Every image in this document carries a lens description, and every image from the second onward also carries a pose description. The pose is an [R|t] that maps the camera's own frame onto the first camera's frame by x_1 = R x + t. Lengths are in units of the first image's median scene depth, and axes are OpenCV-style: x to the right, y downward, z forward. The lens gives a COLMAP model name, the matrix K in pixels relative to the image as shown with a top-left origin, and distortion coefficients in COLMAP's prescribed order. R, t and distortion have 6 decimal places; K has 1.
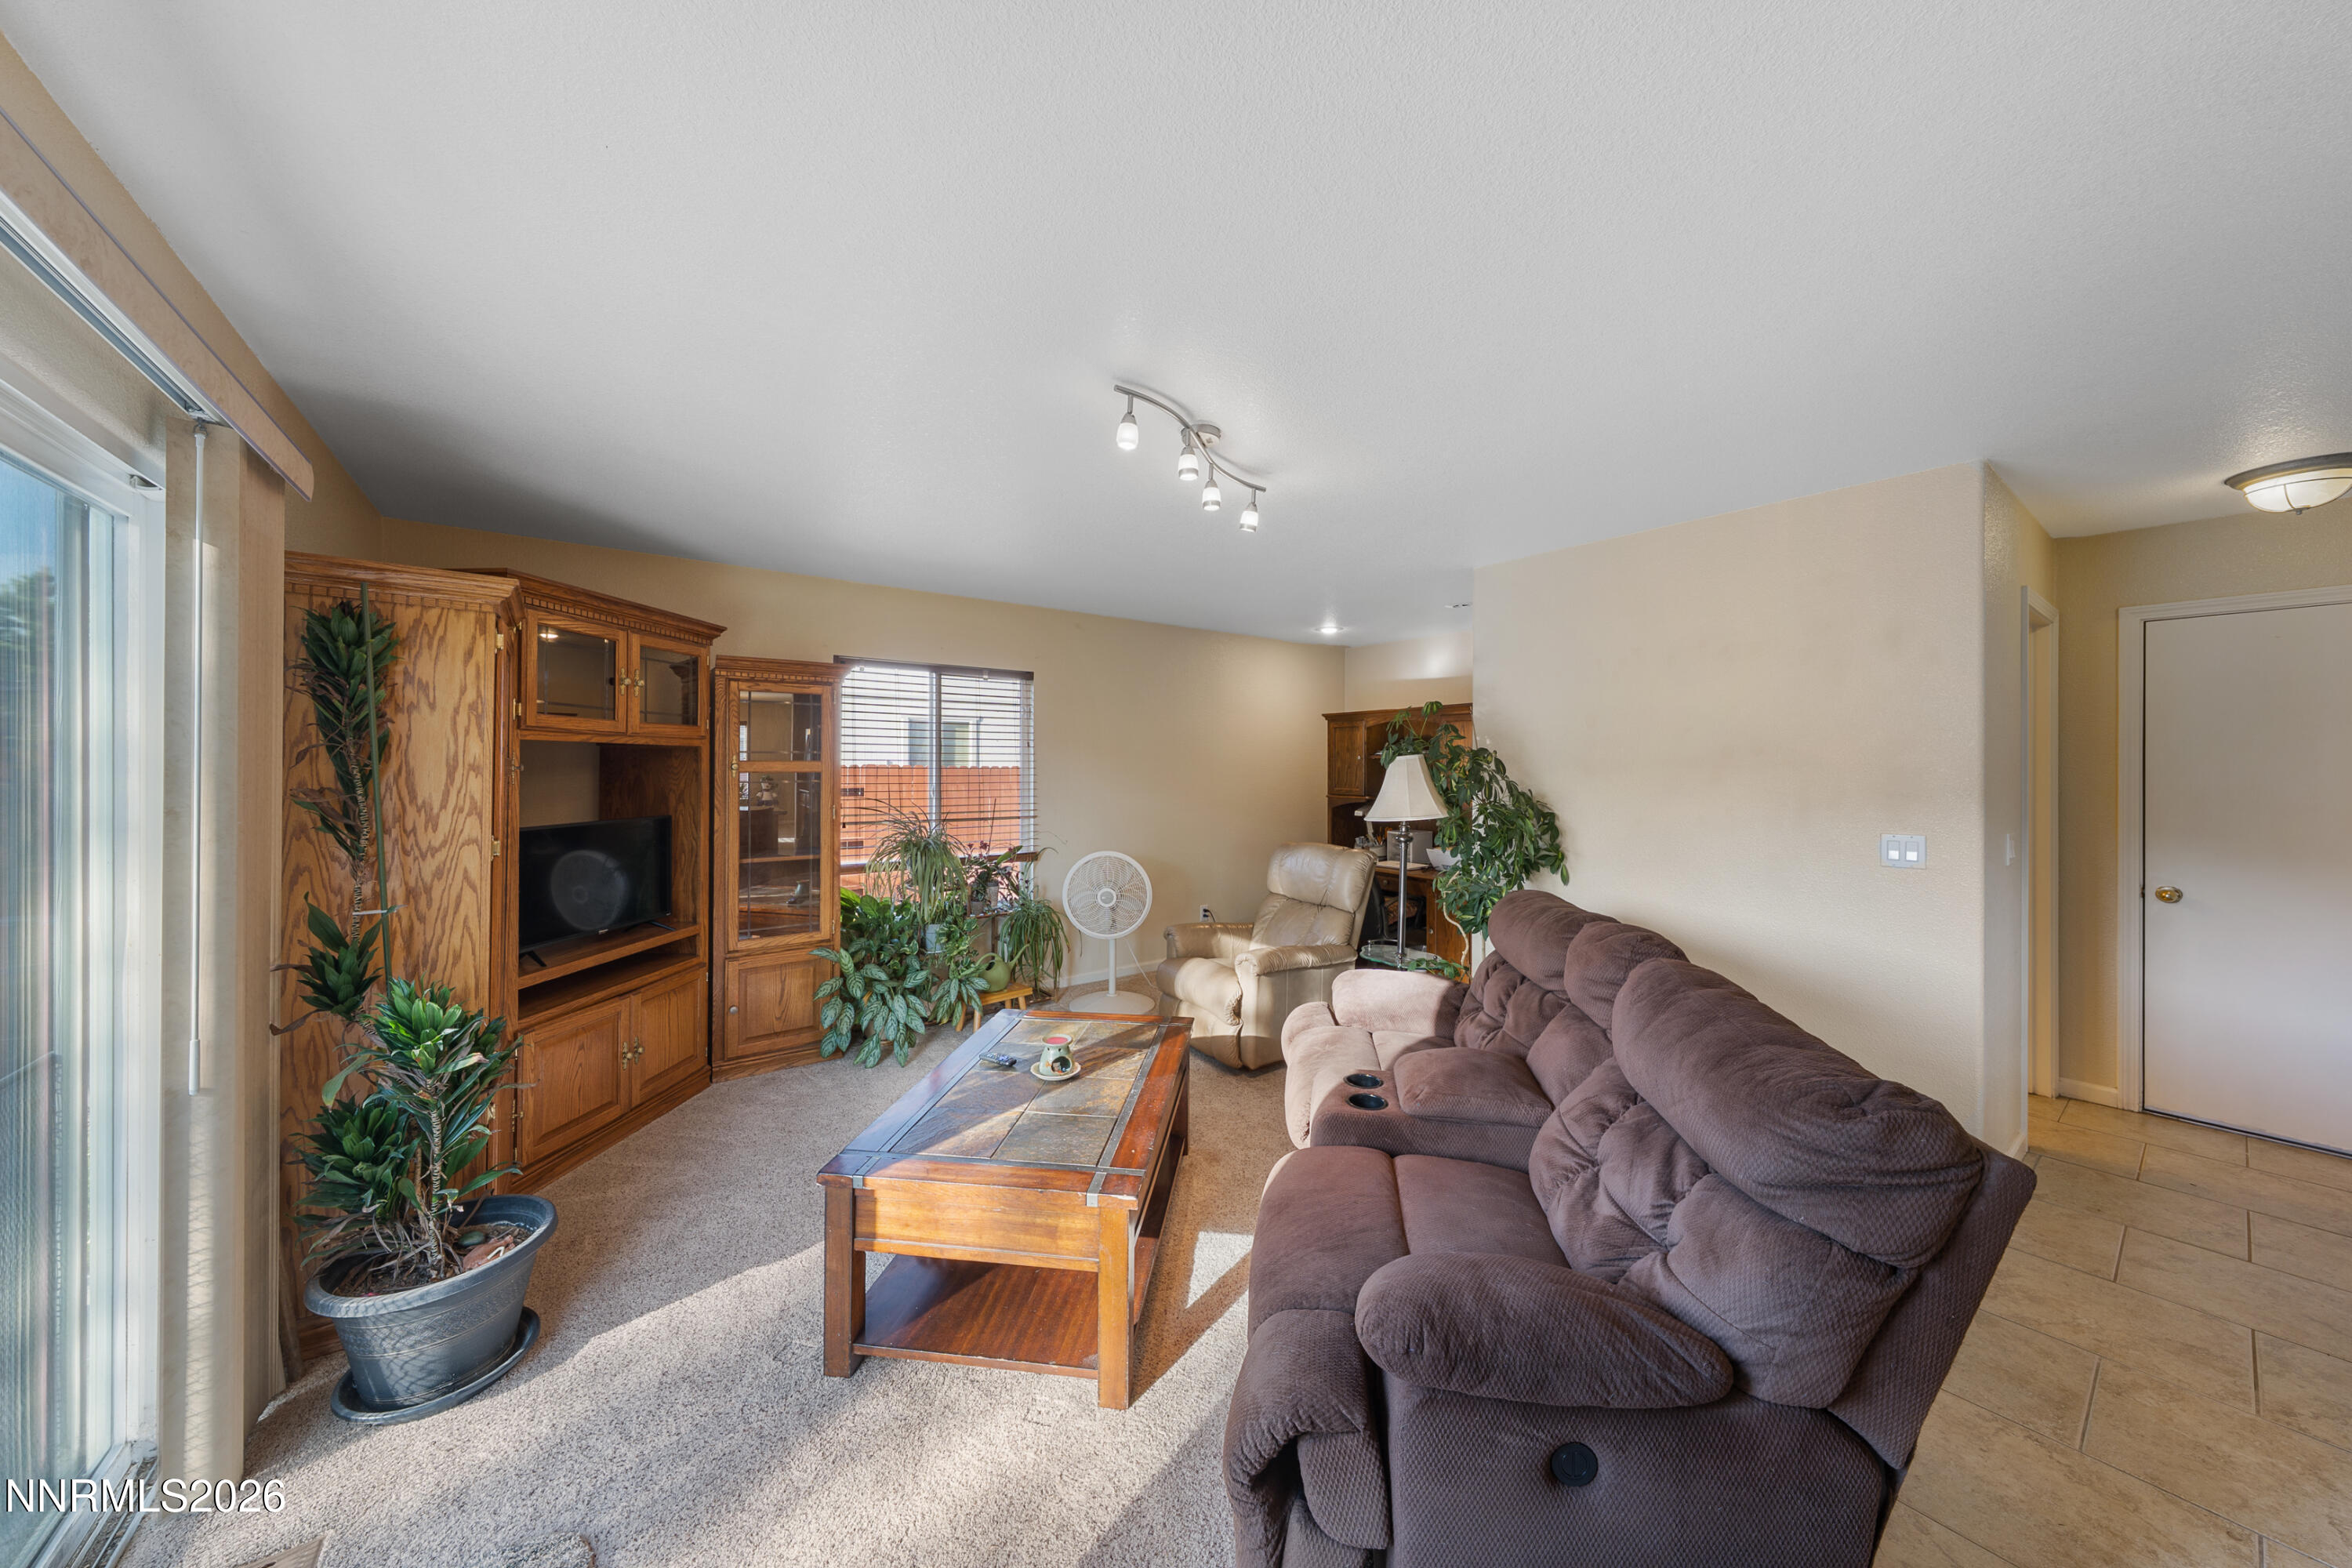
lens RADIAL K [[793.9, 0, 1181.8], [0, 793.9, 763.7], [0, 0, 1]] dist [-0.003141, 0.000504]
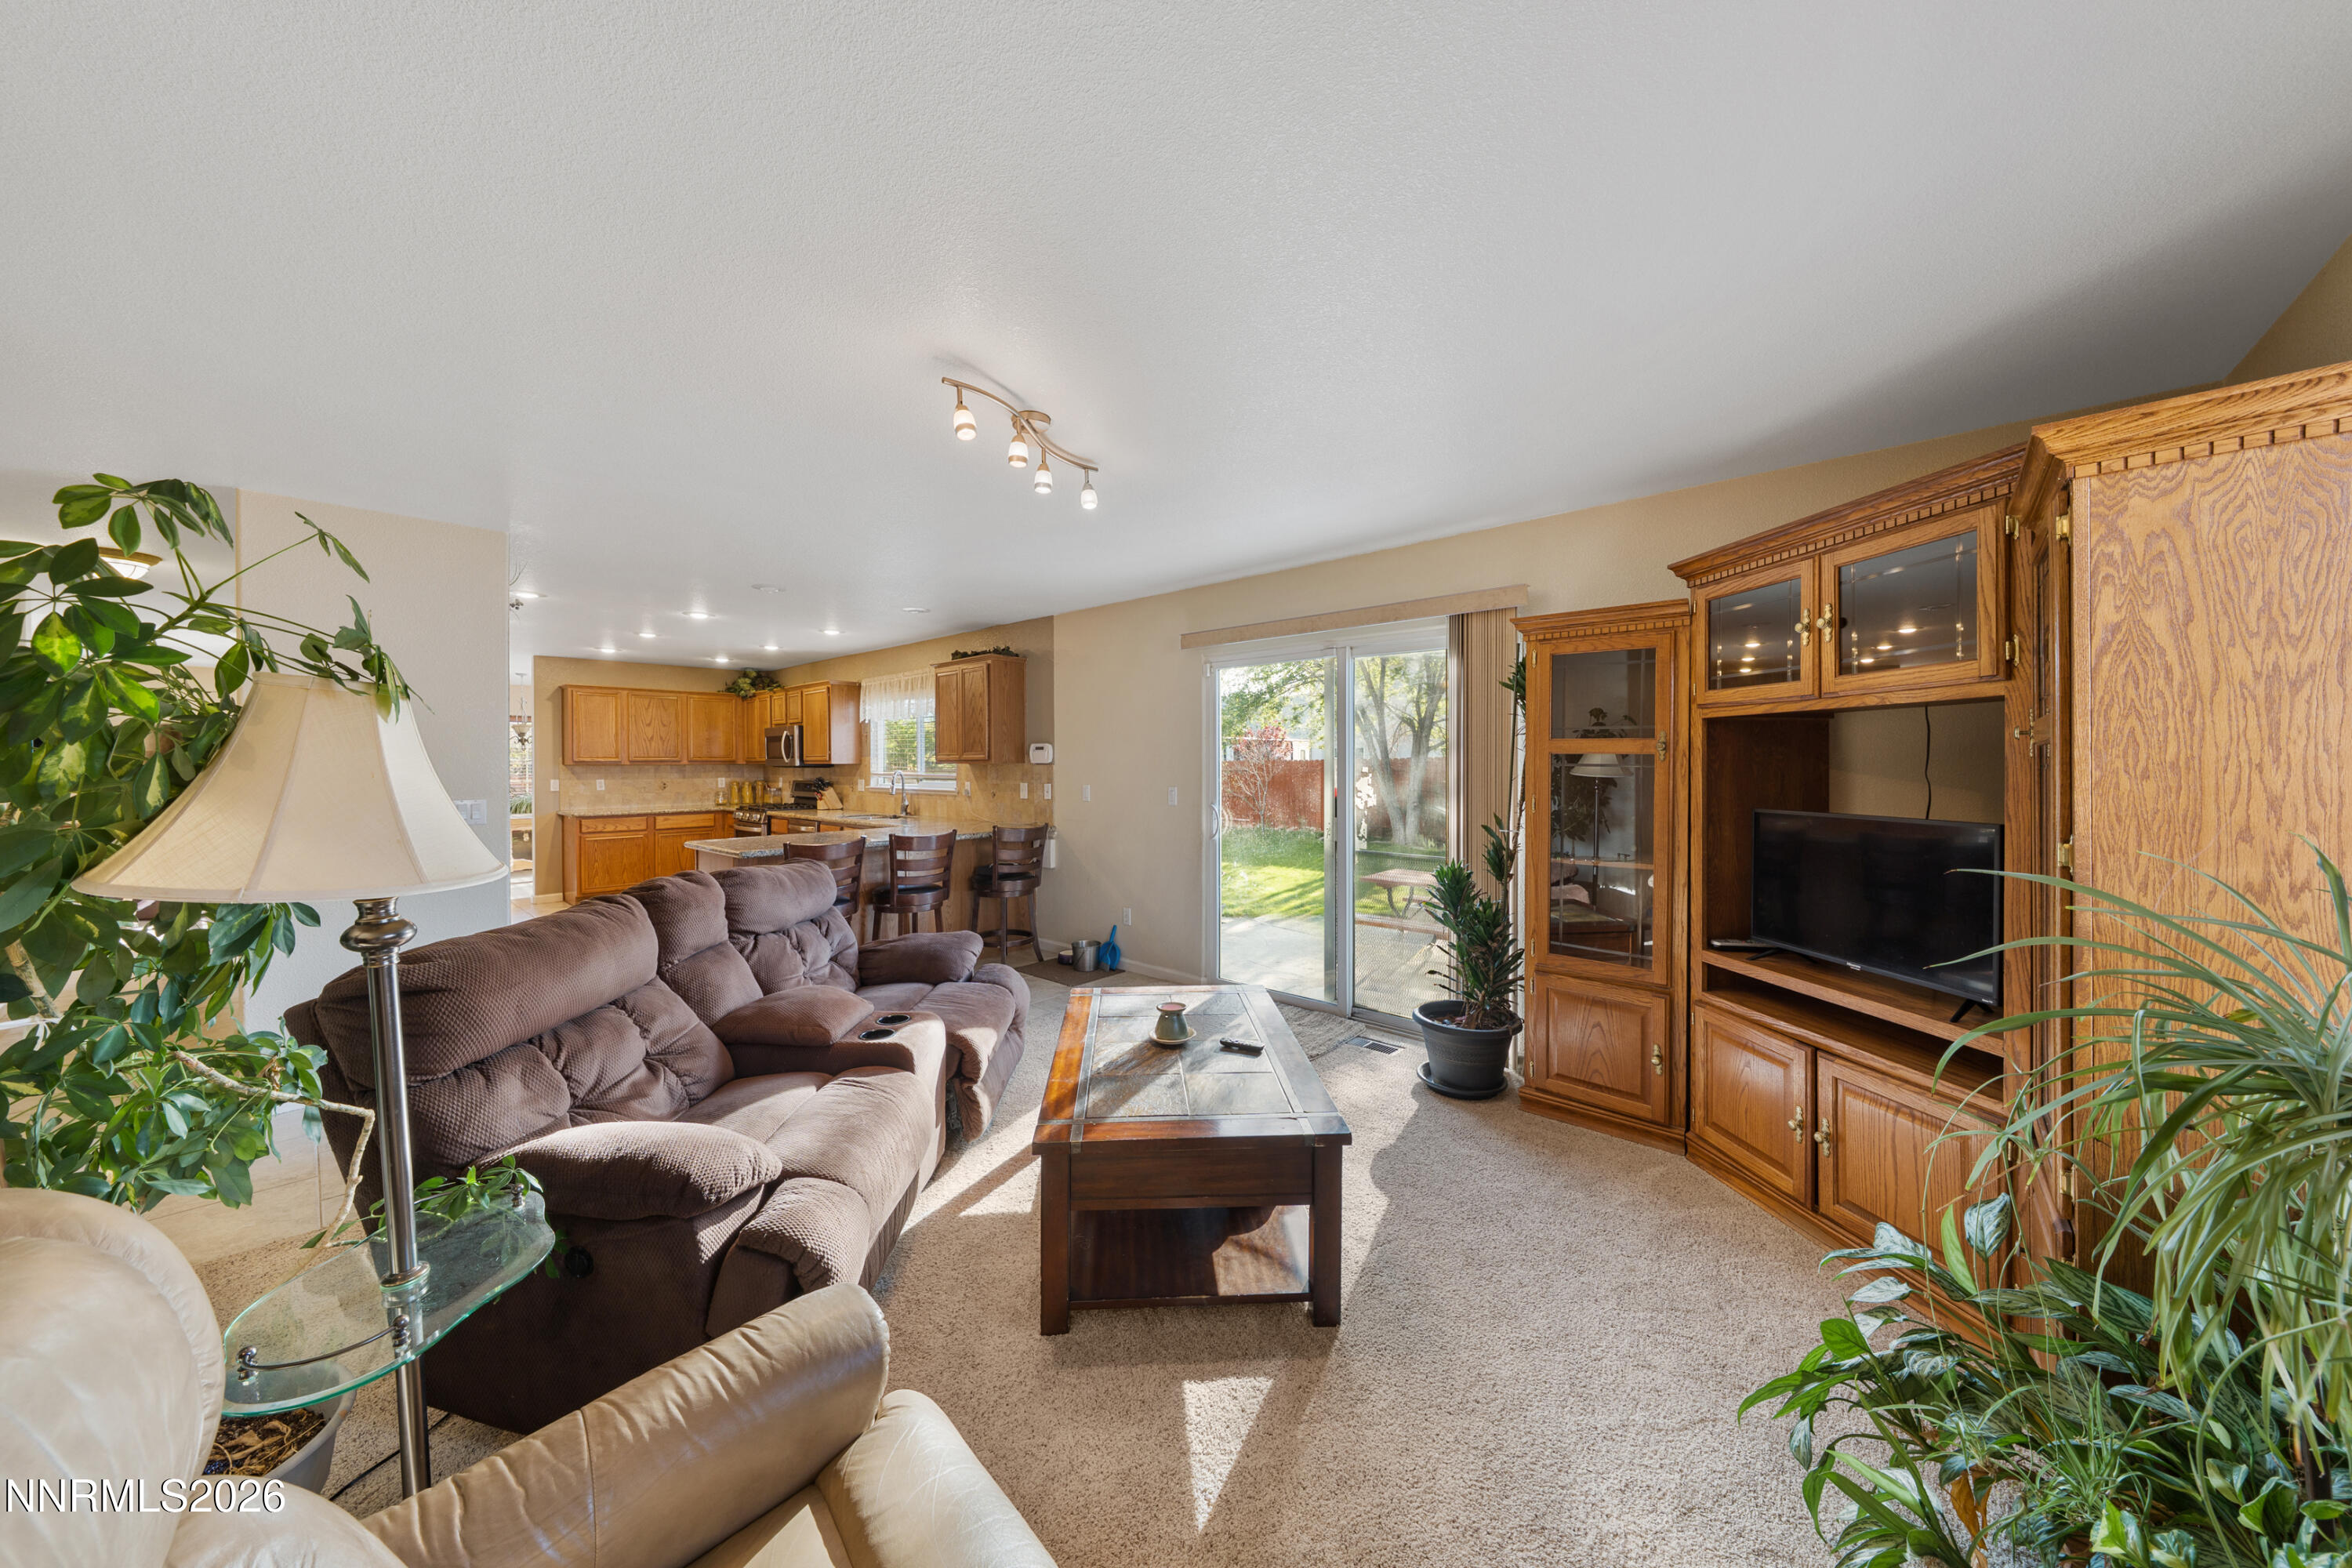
lens RADIAL K [[793.9, 0, 1179.6], [0, 793.9, 775.1], [0, 0, 1]] dist [-0.003141, 0.000504]
pose [[-0.983824, 0.006378, -0.179024, 0.009116], [0.004467, 0.999929, 0.011076, 0.025006], [0.179082, 0.010097, -0.983782, 1.721746]]
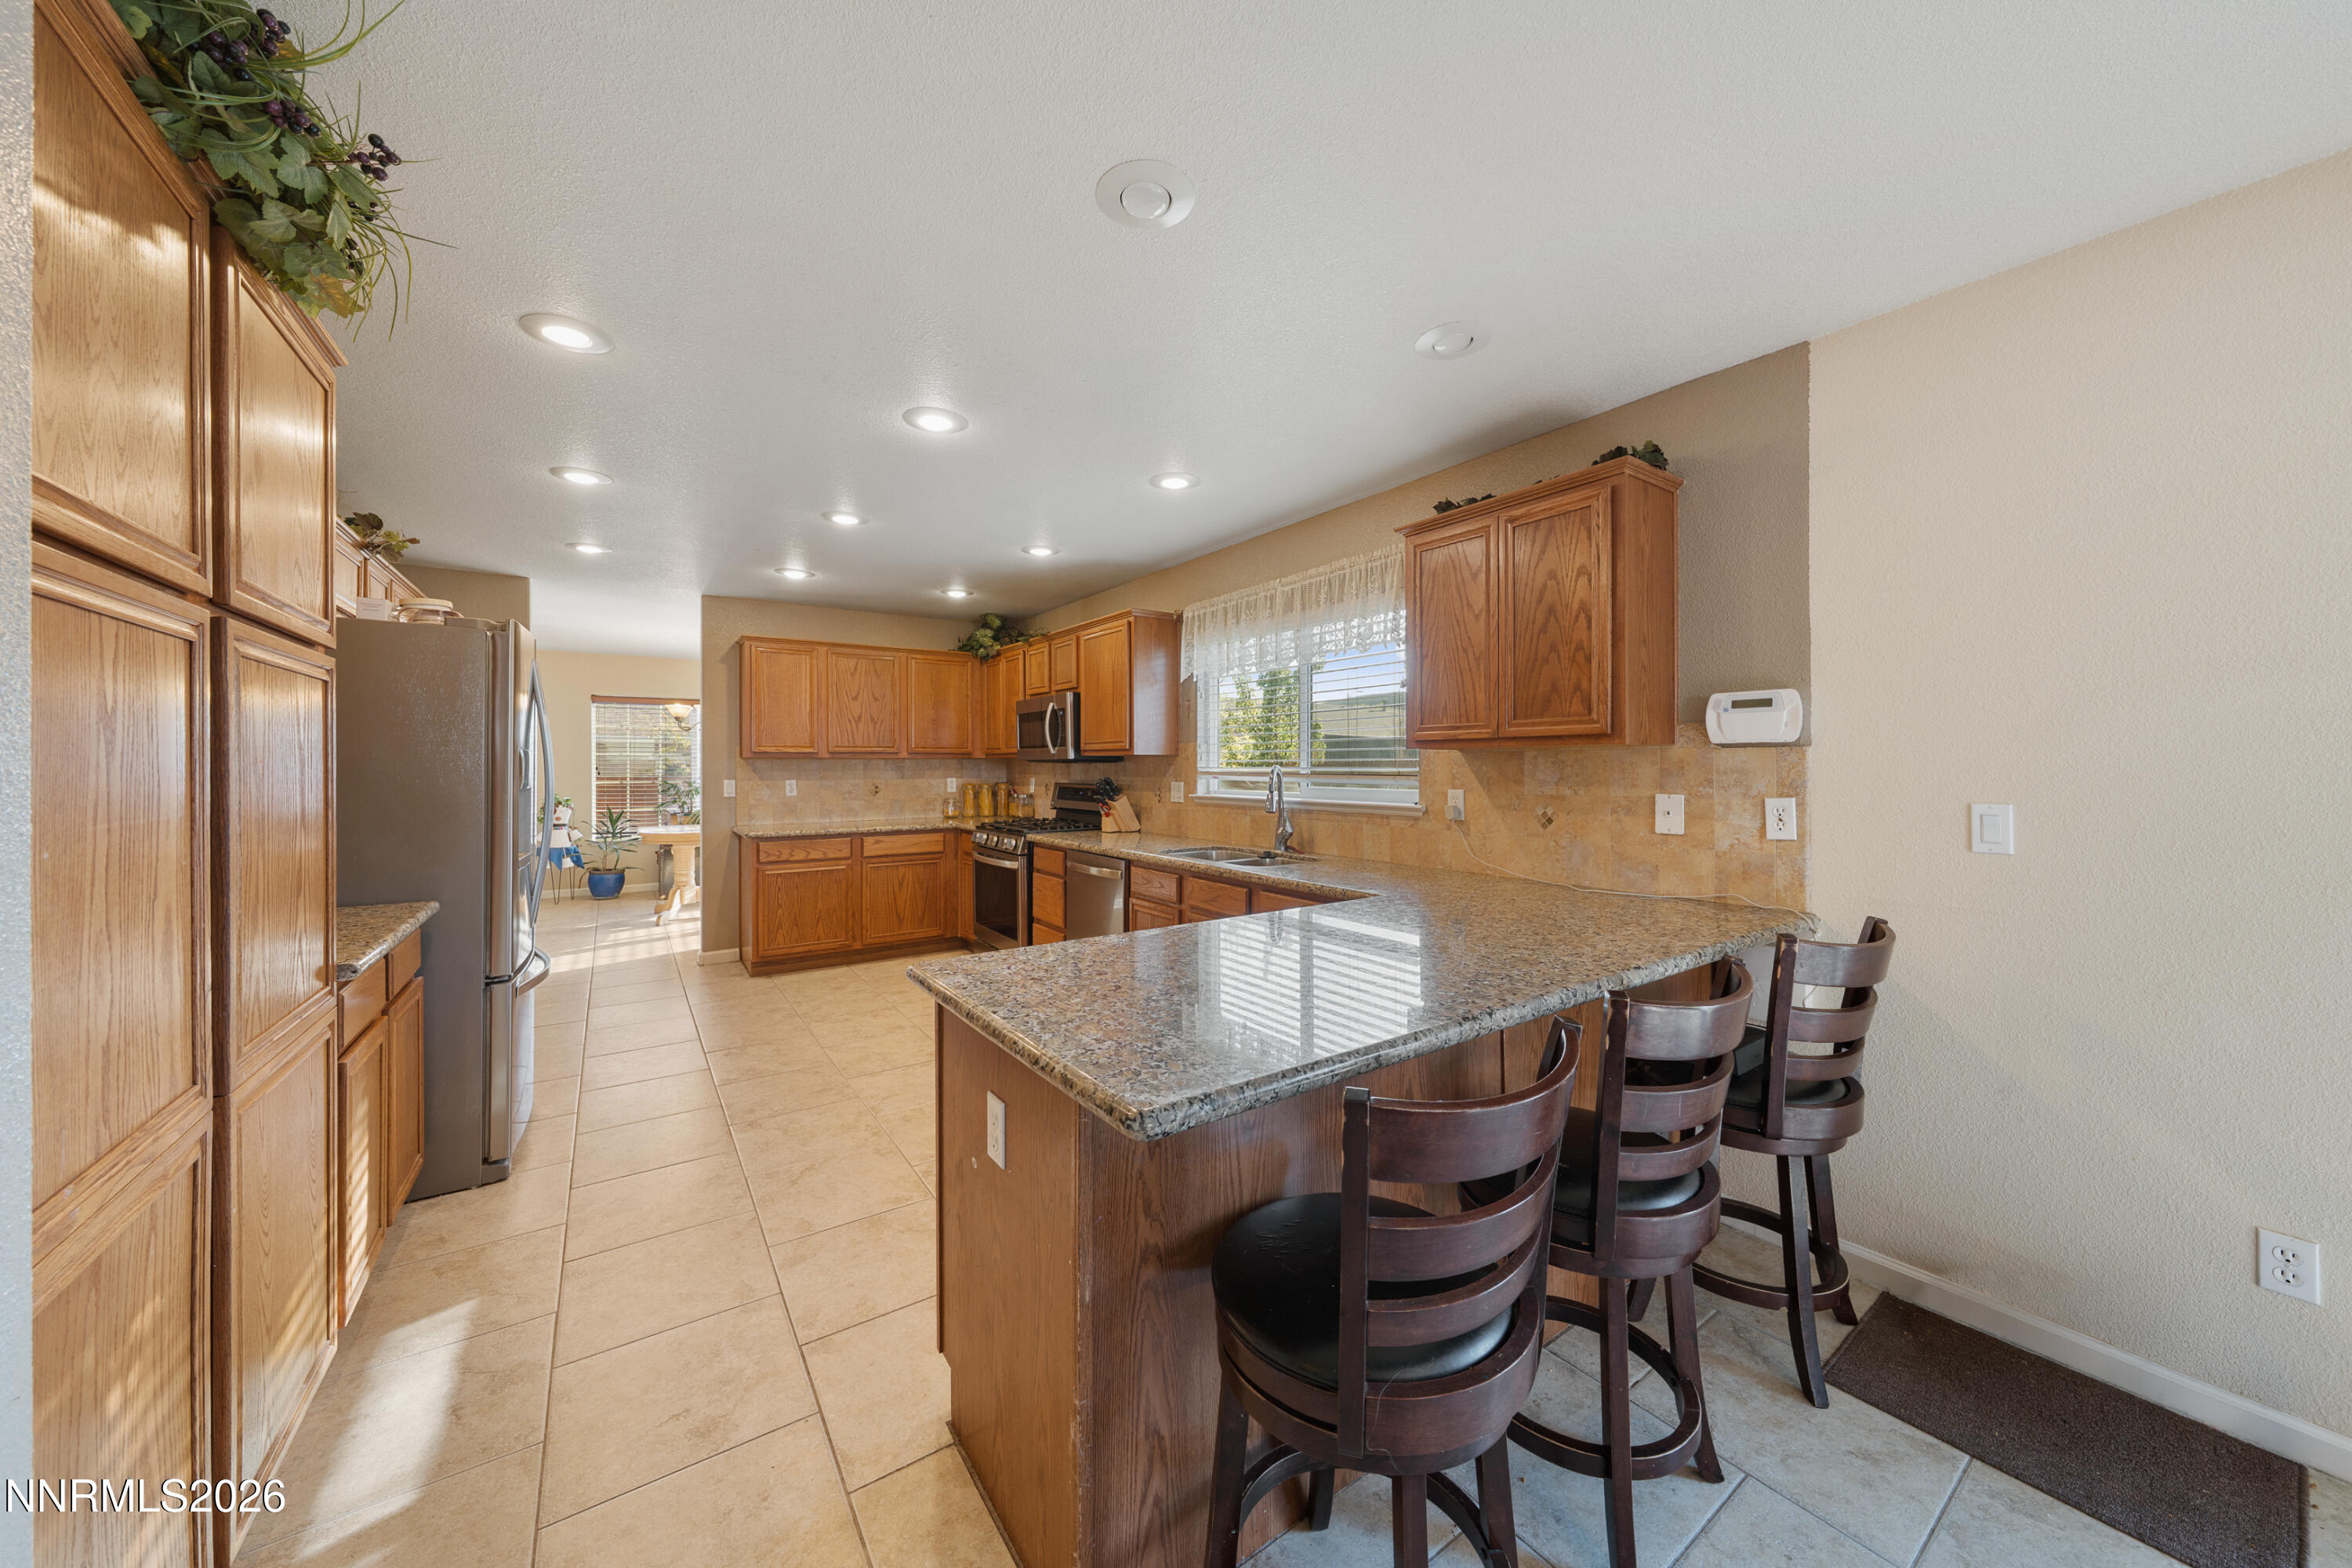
lens RADIAL K [[793.9, 0, 1180.3], [0, 793.9, 773.0], [0, 0, 1]] dist [-0.003141, 0.000504]
pose [[-0.999066, 0.002083, 0.043153, 0.513925], [0.002291, 0.999986, 0.004783, 0.039196], [-0.043143, 0.004877, -0.999057, 0.445949]]
